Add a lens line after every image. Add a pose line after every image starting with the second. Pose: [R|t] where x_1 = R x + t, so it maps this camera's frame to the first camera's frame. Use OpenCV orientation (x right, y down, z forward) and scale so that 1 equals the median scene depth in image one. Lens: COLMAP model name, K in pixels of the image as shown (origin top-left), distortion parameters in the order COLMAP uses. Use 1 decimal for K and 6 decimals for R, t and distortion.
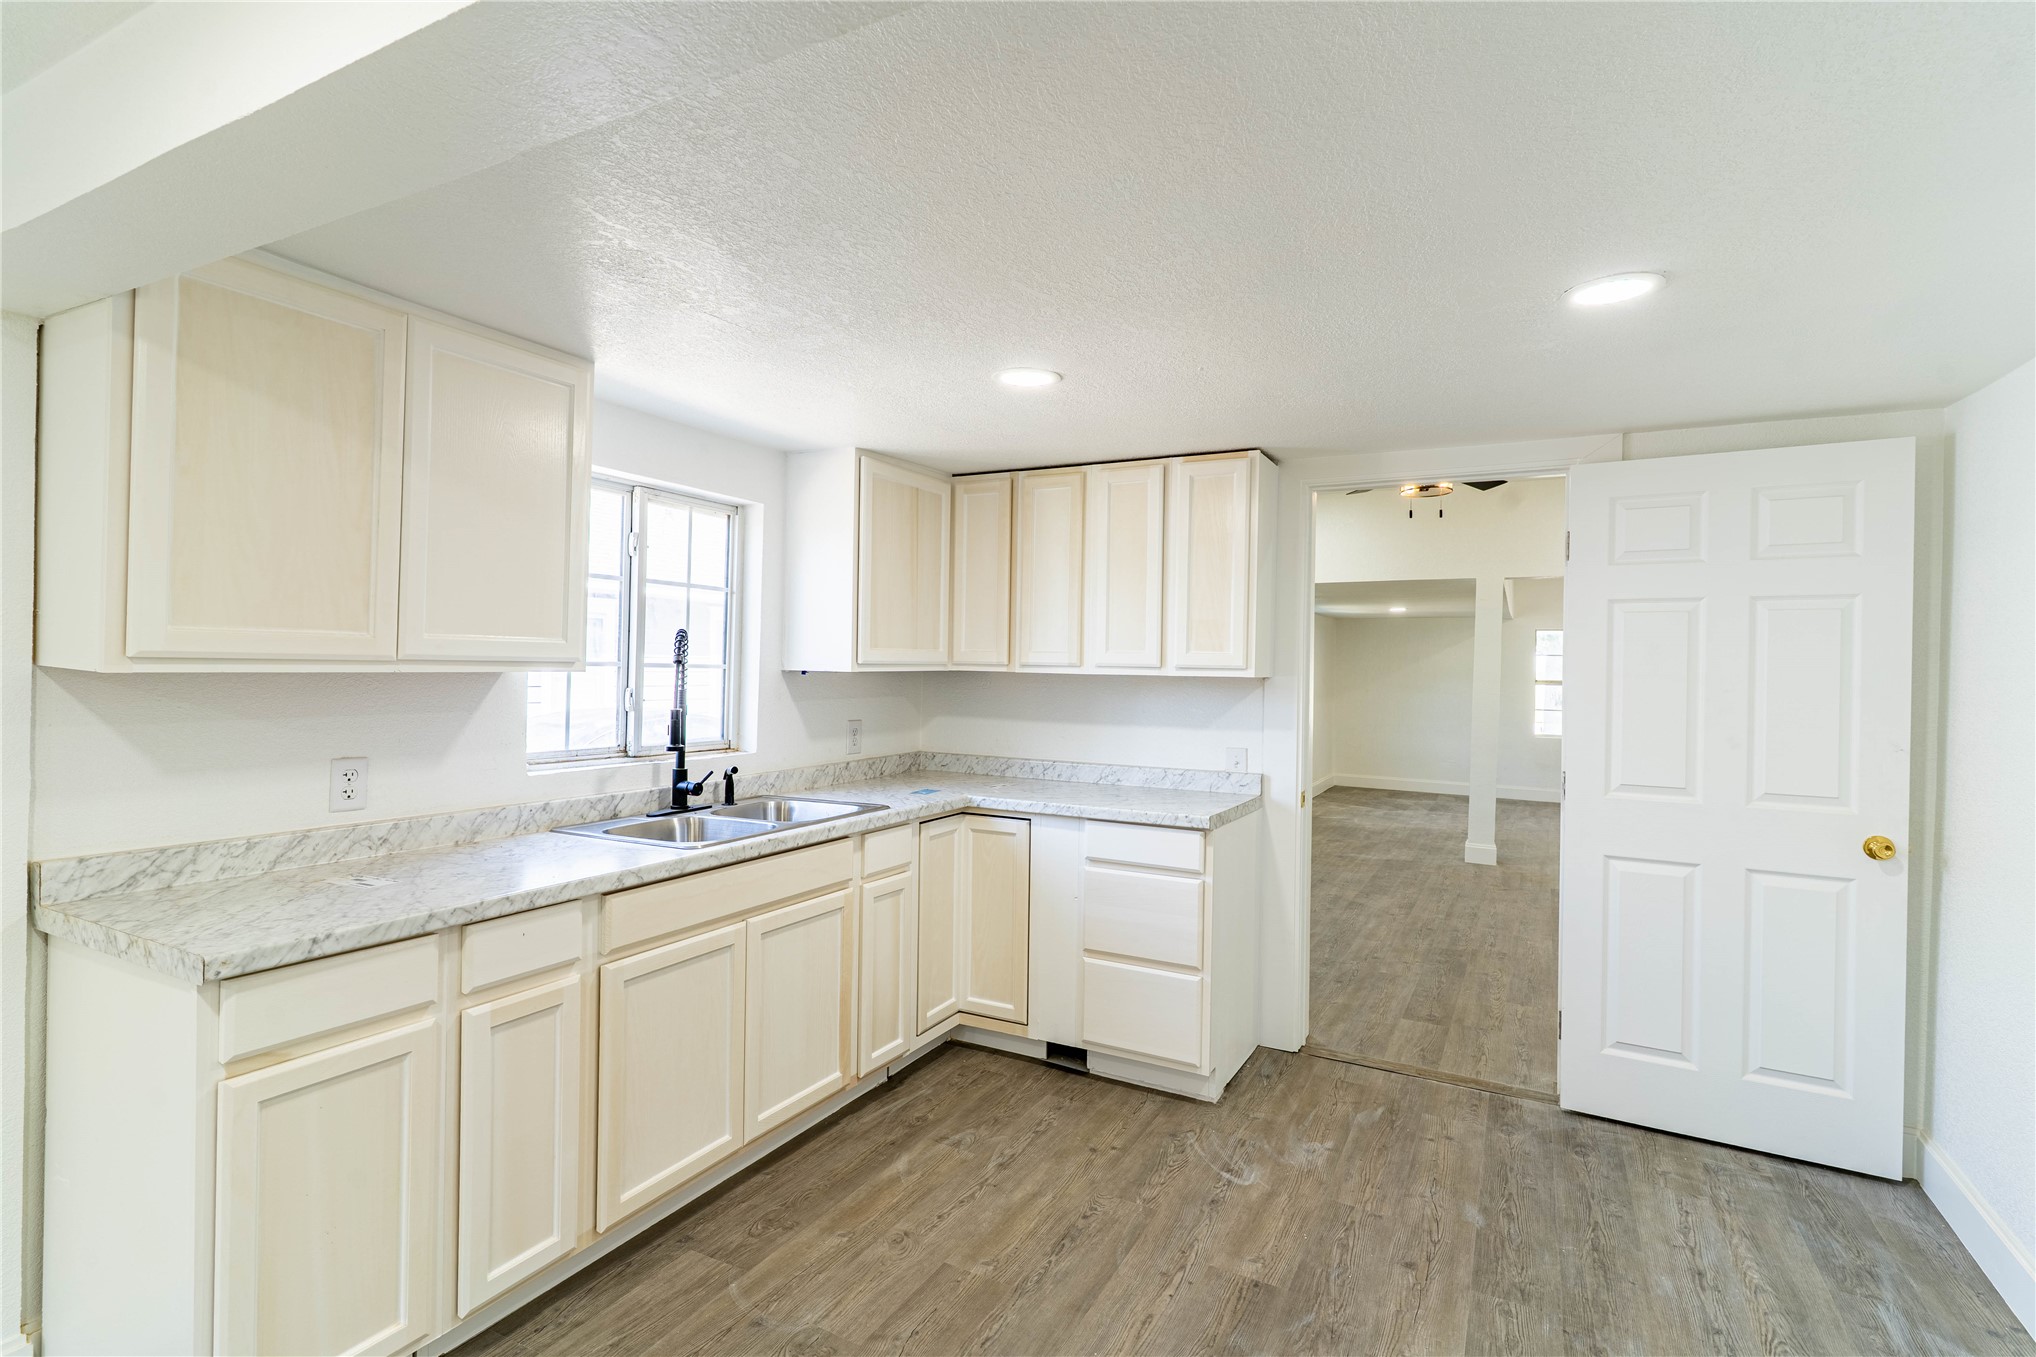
lens RADIAL K [[972.5, 0, 1016.2], [0, 972.5, 675.2], [0, 0, 1]] dist [0.002590, 0.000429]
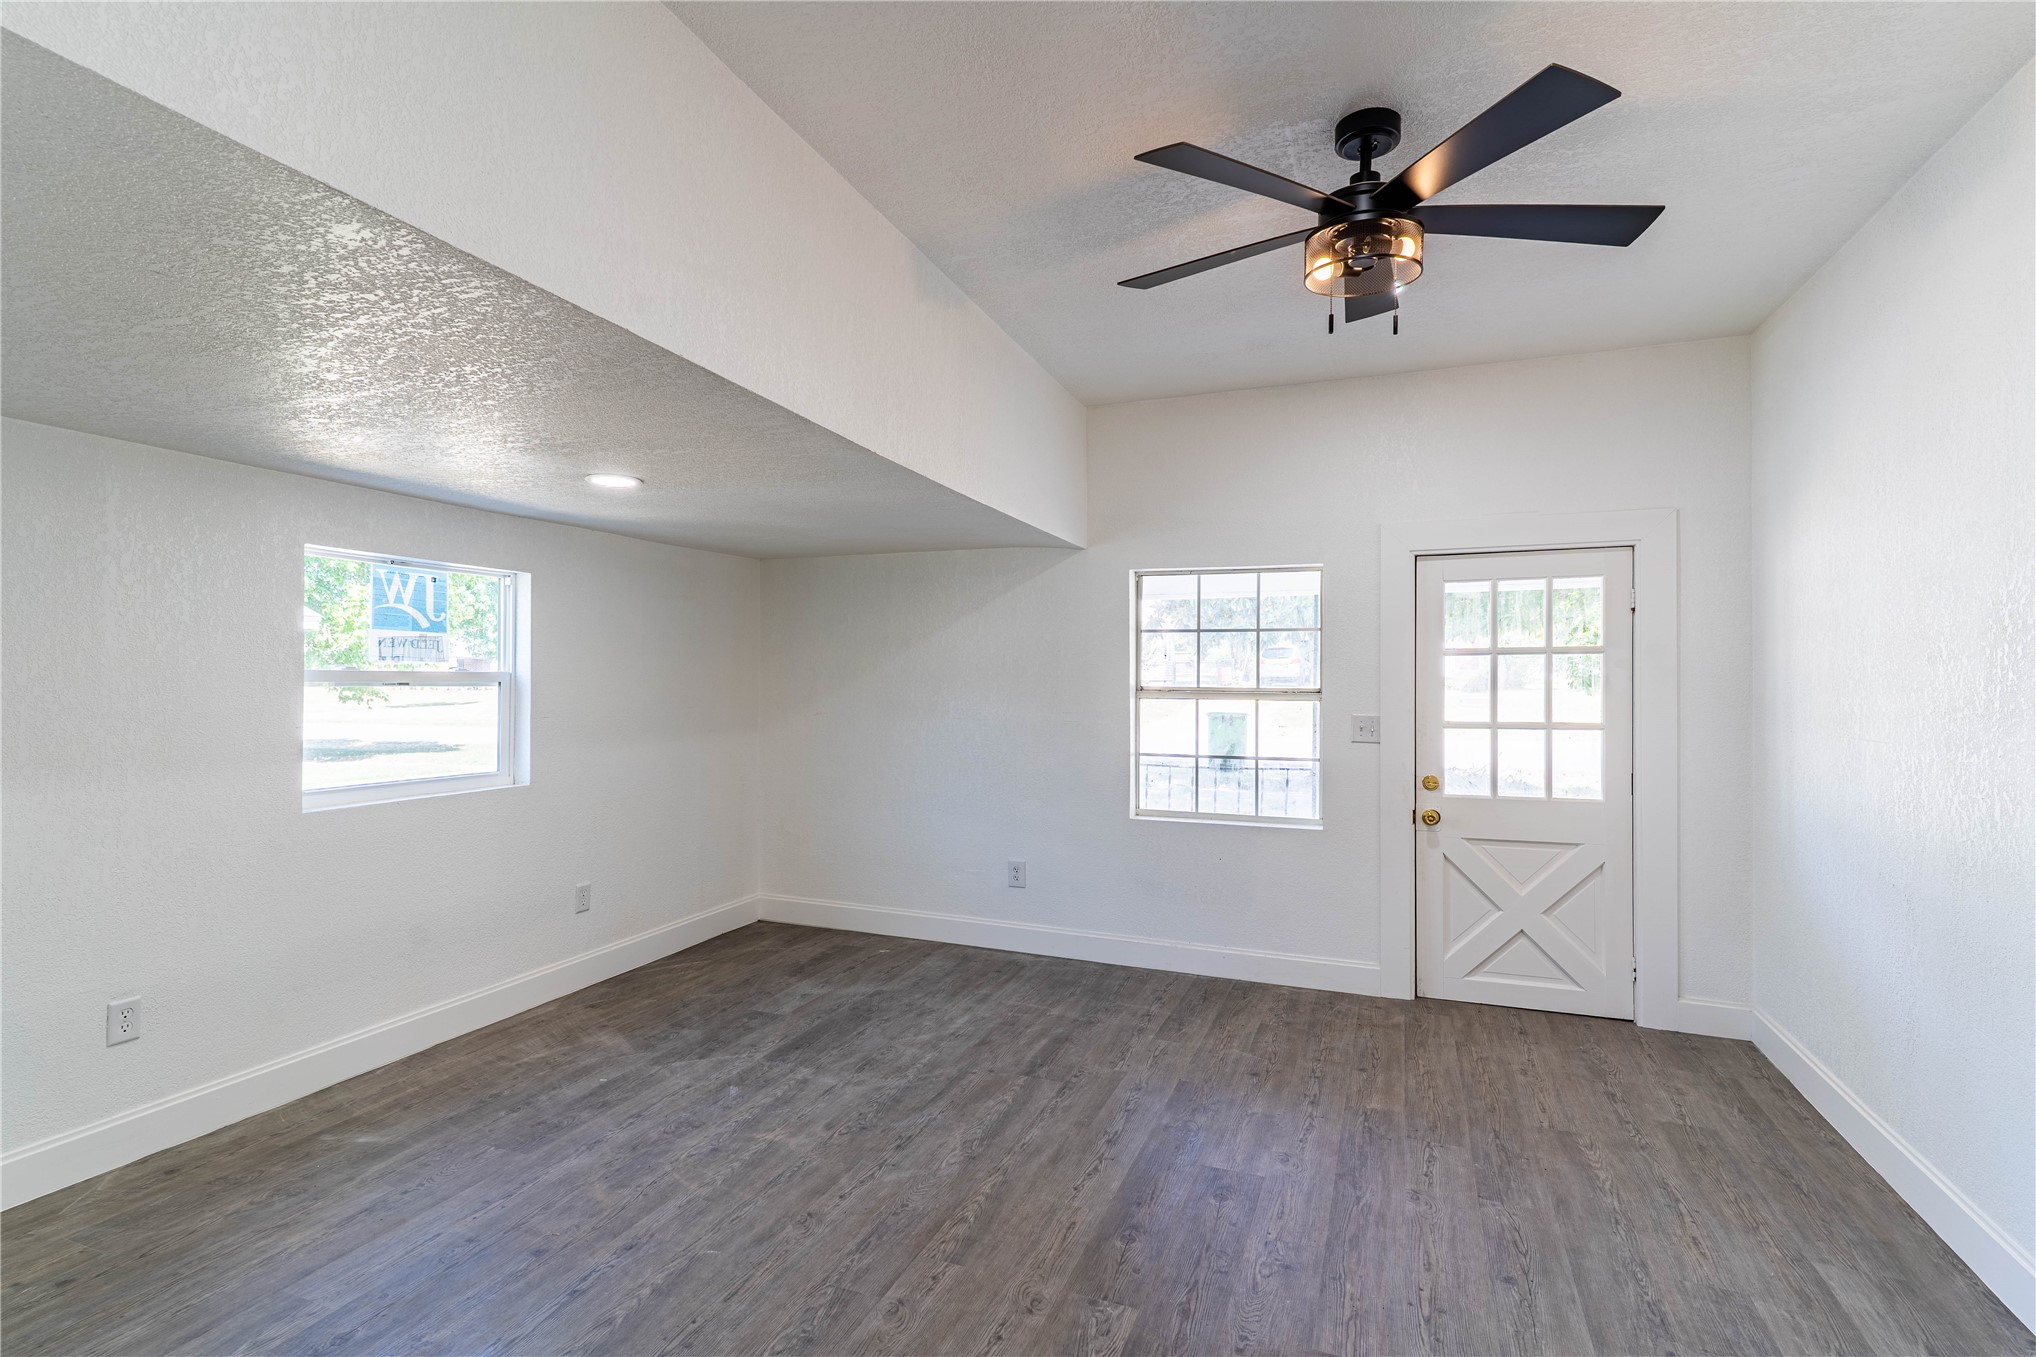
lens RADIAL K [[972.5, 0, 1029.9], [0, 972.5, 674.8], [0, 0, 1]] dist [0.002590, 0.000429]
pose [[0.991640, -0.008471, 0.128760, 1.653477], [0.010511, 0.999830, -0.015177, 0.022231], [-0.128610, 0.016404, 0.991560, 2.139847]]
